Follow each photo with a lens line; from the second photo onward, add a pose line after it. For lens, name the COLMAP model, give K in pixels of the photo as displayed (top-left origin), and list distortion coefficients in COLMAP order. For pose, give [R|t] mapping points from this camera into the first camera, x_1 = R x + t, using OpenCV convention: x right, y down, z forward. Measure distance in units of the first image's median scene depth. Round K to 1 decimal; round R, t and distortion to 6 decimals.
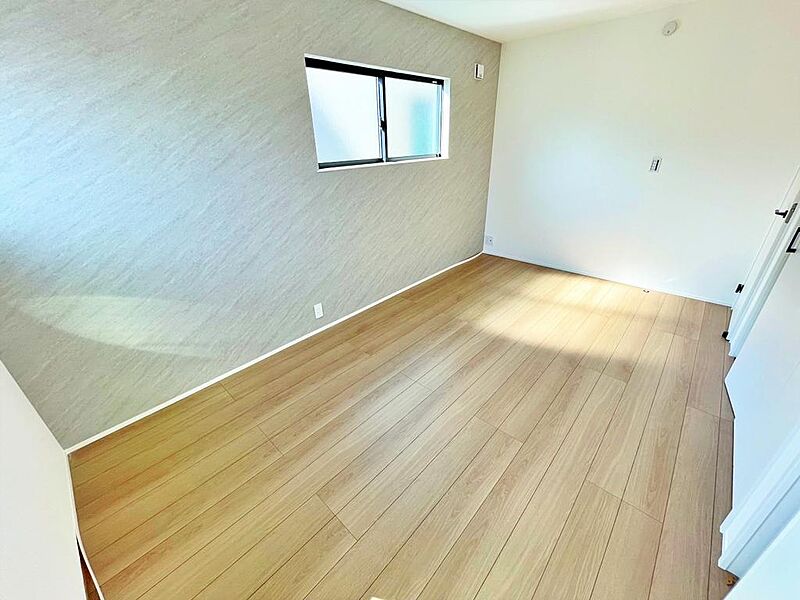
lens RADIAL K [[322.9, 0, 397.8], [0, 322.9, 298.3], [0, 0, 1]] dist [-0.001766, -0.000685]
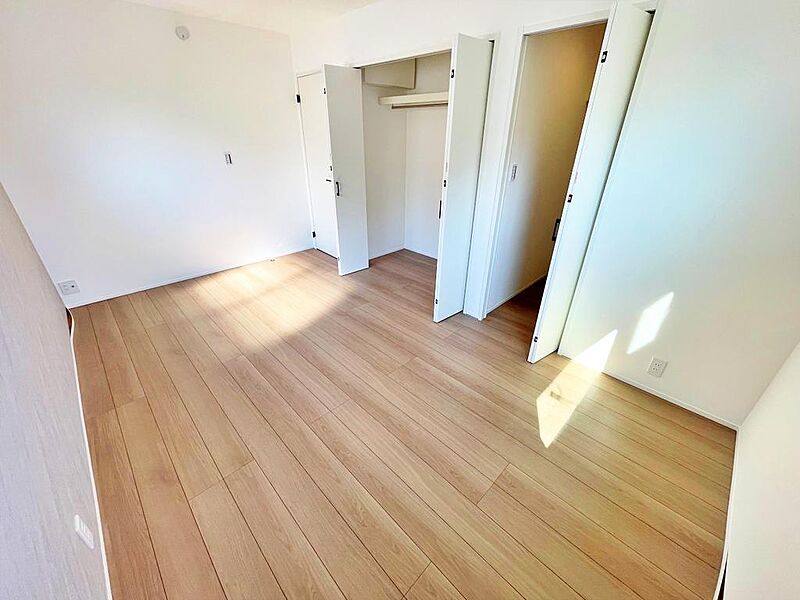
lens RADIAL K [[326.0, 0, 396.6], [0, 326.0, 298.3], [0, 0, 1]] dist [-0.000469, -0.000200]
pose [[0.043879, -0.428808, 0.902330, -0.515619], [0.433949, 0.821725, 0.369400, -0.205585], [-0.899868, 0.375356, 0.222137, 0.460016]]
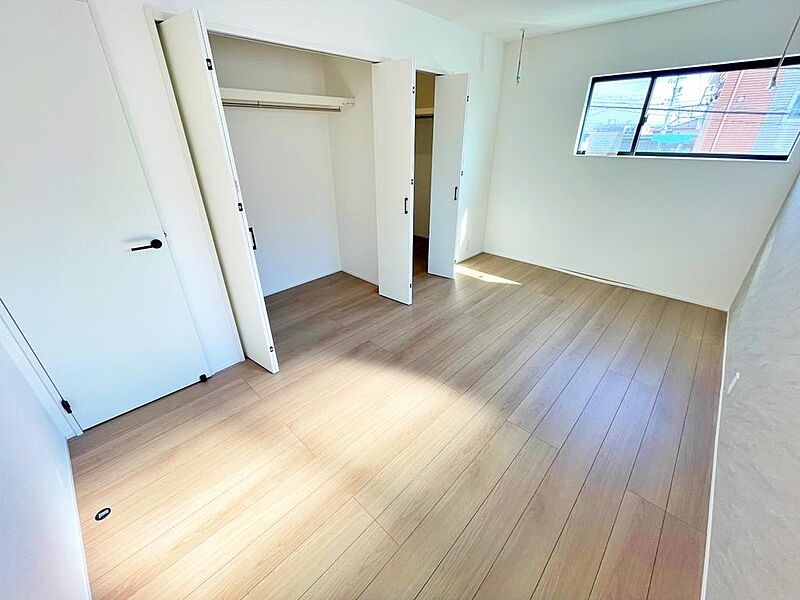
lens RADIAL K [[325.3, 0, 400.4], [0, 325.3, 299.0], [0, 0, 1]] dist [-0.002091, 0.000243]
pose [[-0.999324, 0.031334, 0.019246, 0.469174], [0.034259, 0.603122, 0.796913, -0.685303], [0.013363, 0.797034, -0.603787, 1.357540]]
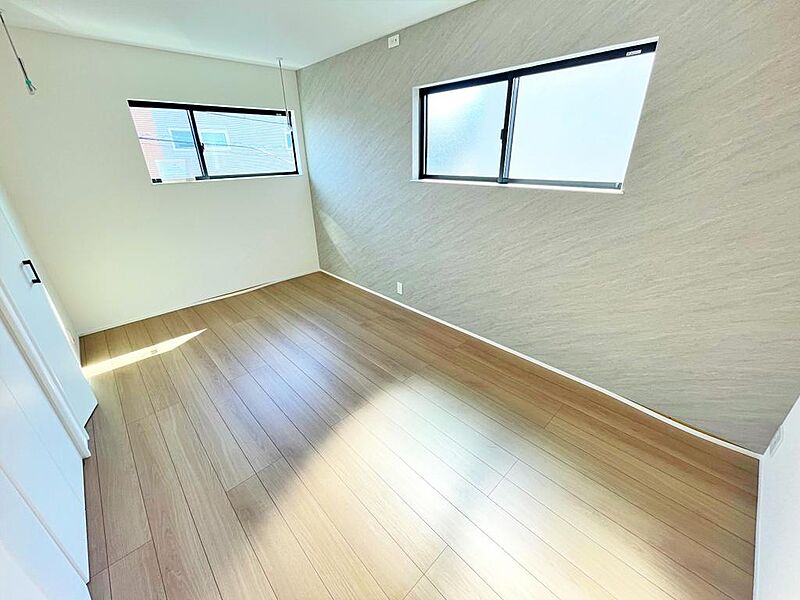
lens RADIAL K [[317.9, 0, 400.2], [0, 317.9, 301.5], [0, 0, 1]] dist [-0.015801, 0.000466]
pose [[-0.047198, 0.443559, -0.895001, 0.956938], [-0.427723, 0.800726, 0.419393, -0.475045], [0.902677, 0.402607, 0.151928, 0.896863]]
